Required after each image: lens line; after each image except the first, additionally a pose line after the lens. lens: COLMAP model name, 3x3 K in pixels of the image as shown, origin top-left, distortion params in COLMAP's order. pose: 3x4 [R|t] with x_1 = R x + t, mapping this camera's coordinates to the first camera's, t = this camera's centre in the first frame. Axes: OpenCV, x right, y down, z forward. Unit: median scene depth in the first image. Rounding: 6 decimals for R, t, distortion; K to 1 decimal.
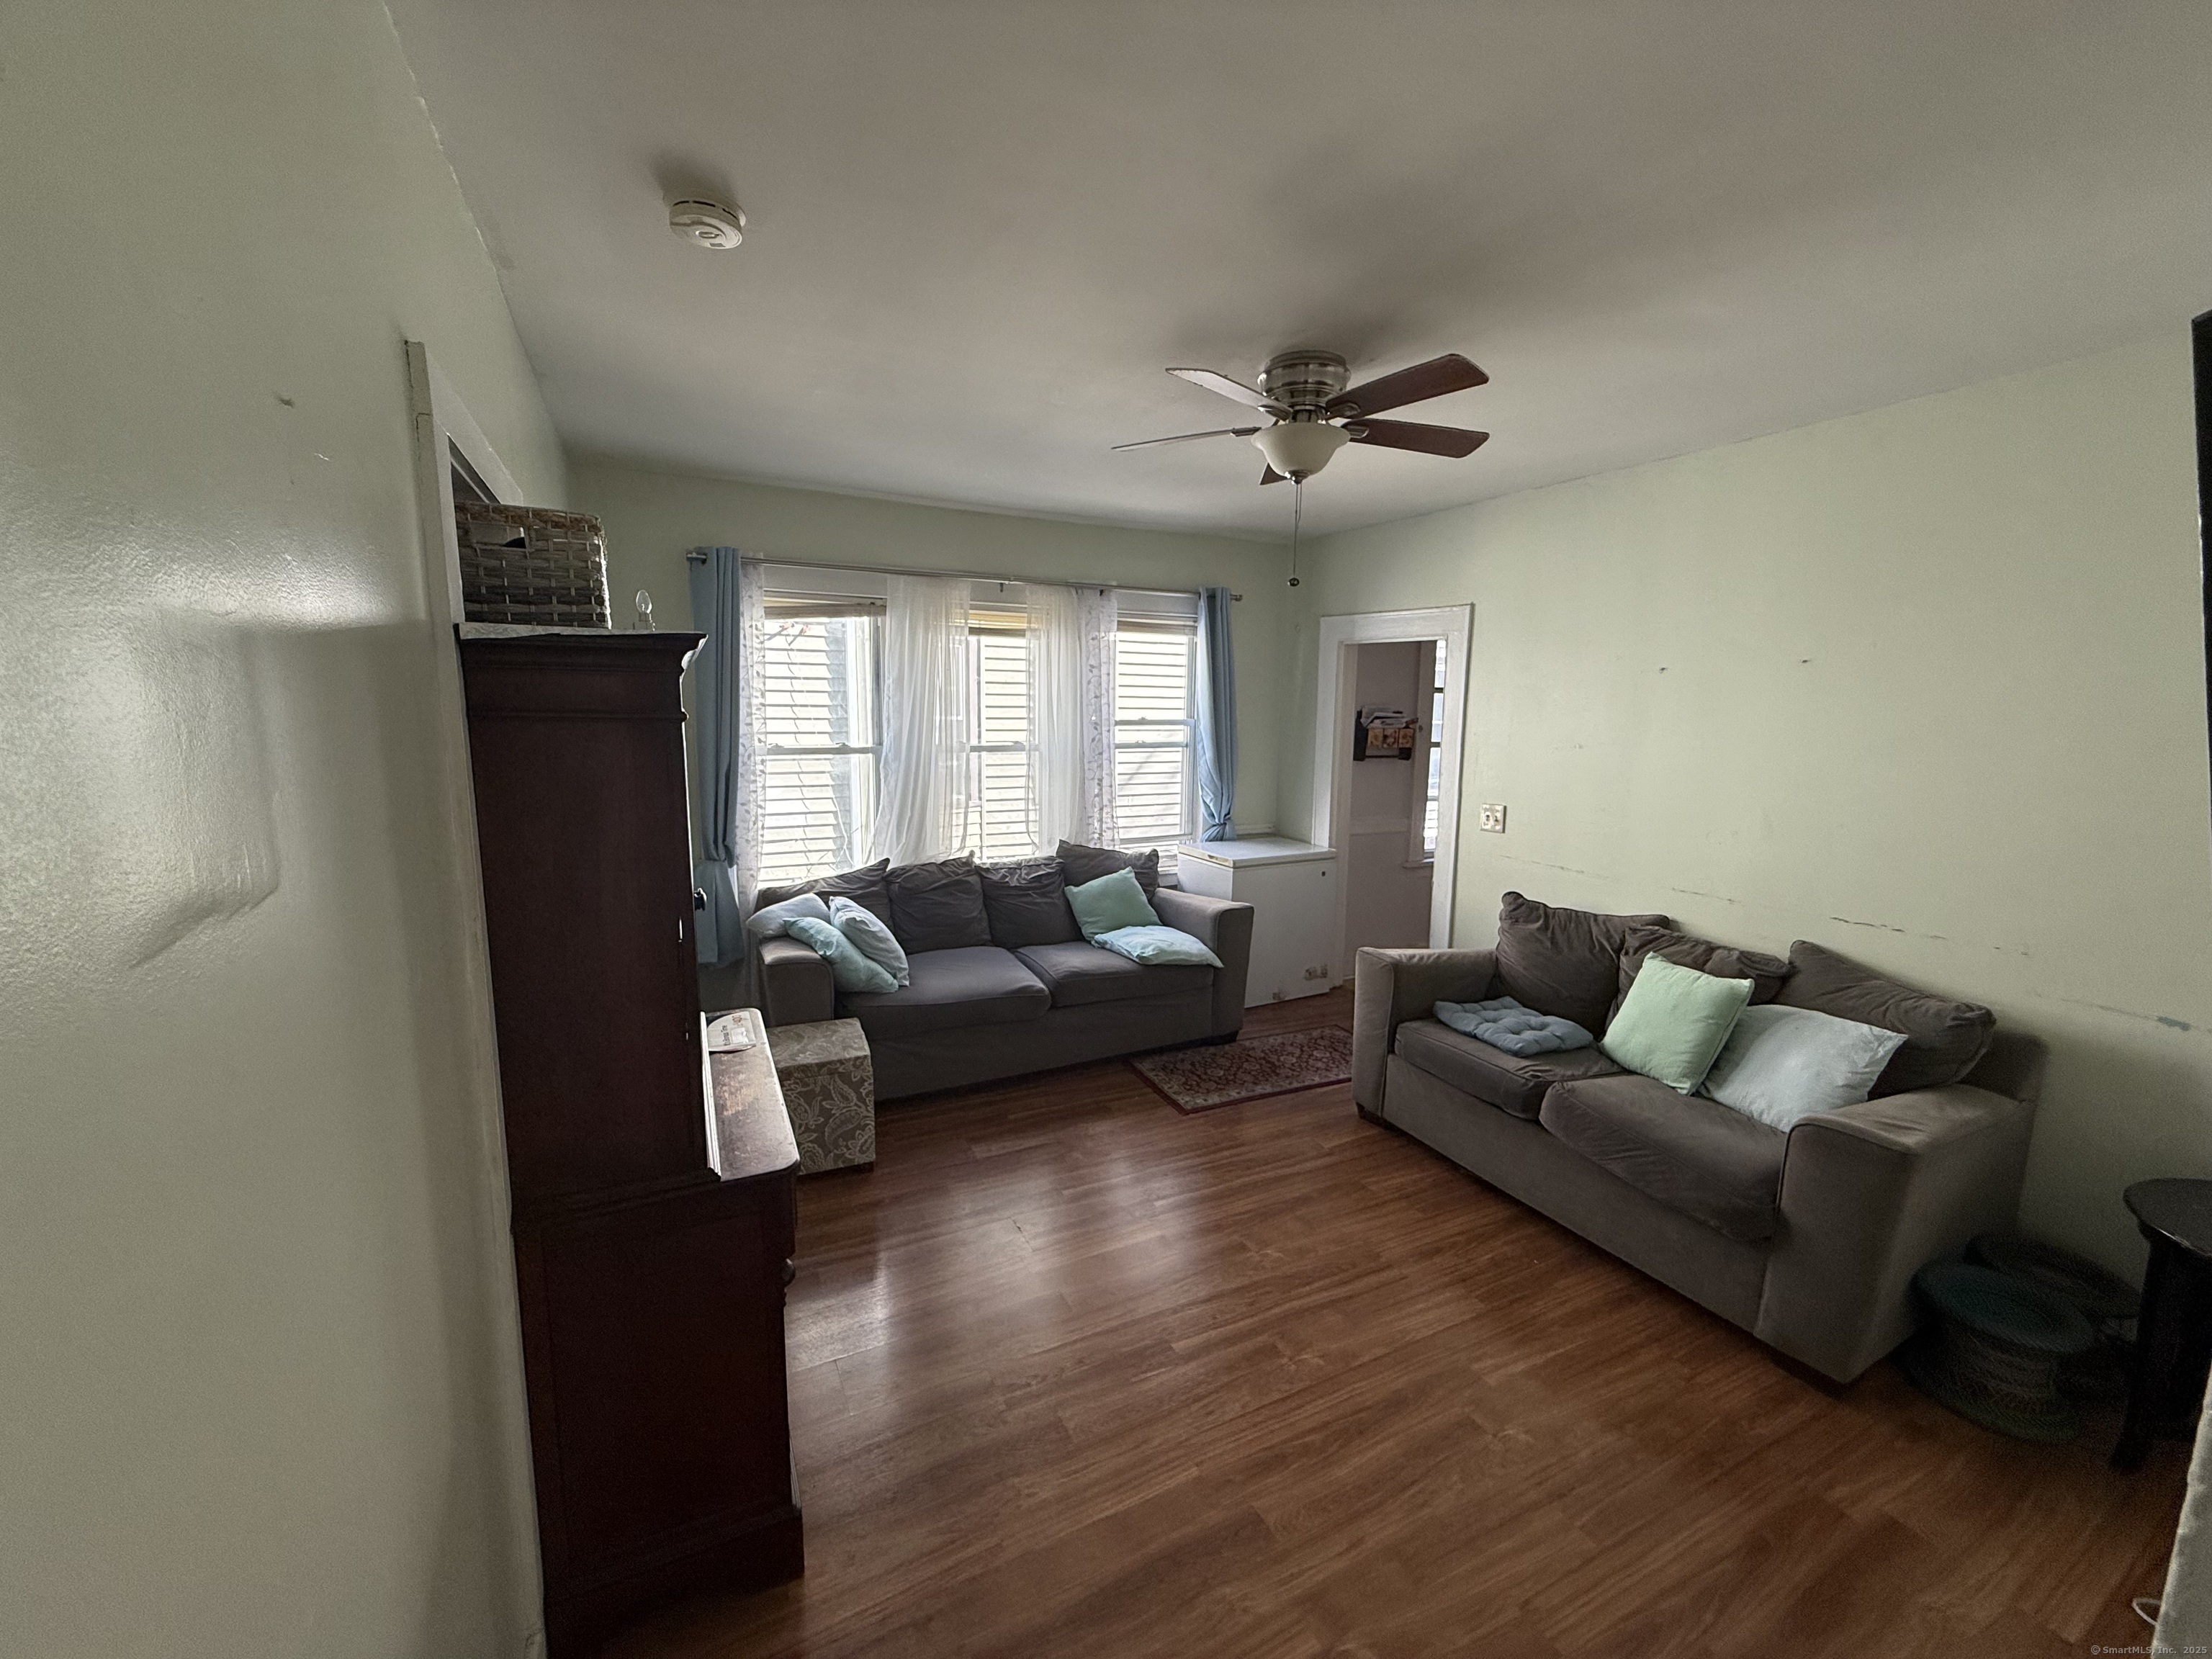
lens RADIAL K [[887.7, 0, 1101.3], [0, 887.7, 831.3], [0, 0, 1]] dist [0.001769, 0.000377]
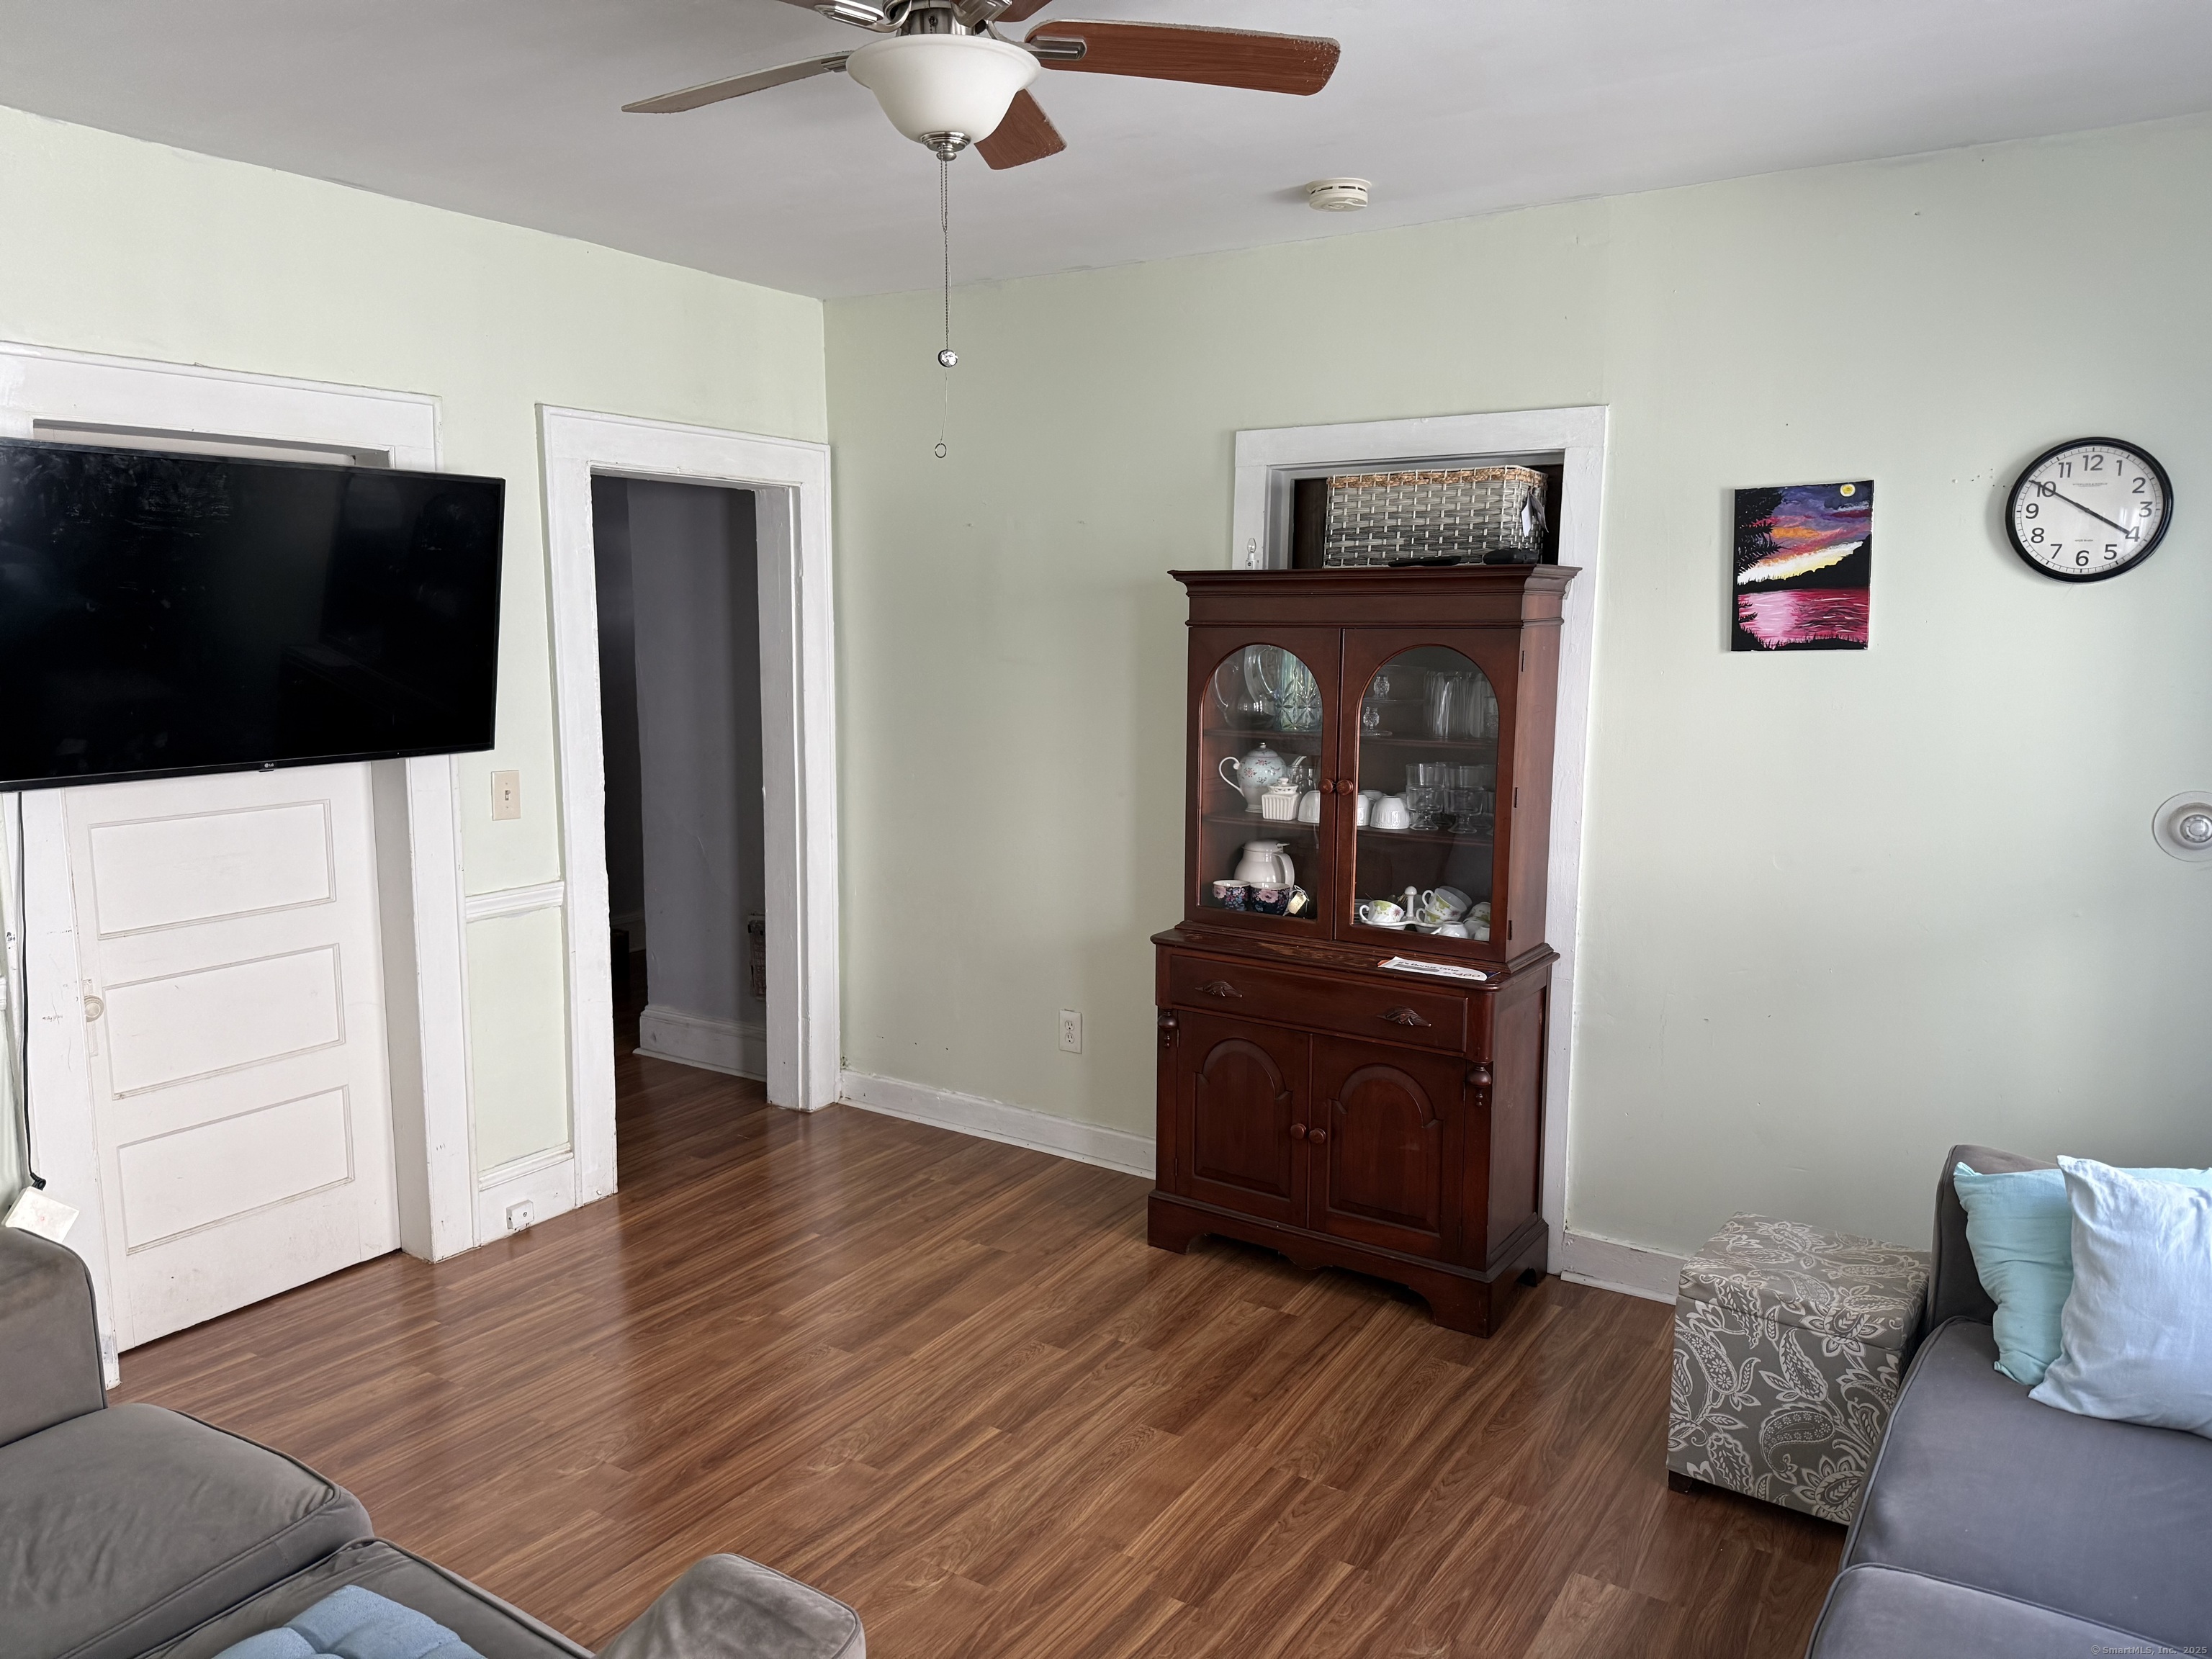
lens RADIAL K [[1552.1, 0, 1106.5], [0, 1552.1, 832.6], [0, 0, 1]] dist [0.121456, -0.167257]
pose [[-0.854495, 0.062168, -0.515726, 0.686503], [-0.087013, 0.961655, 0.260092, -0.297539], [0.512120, 0.267122, -0.816320, 2.056605]]
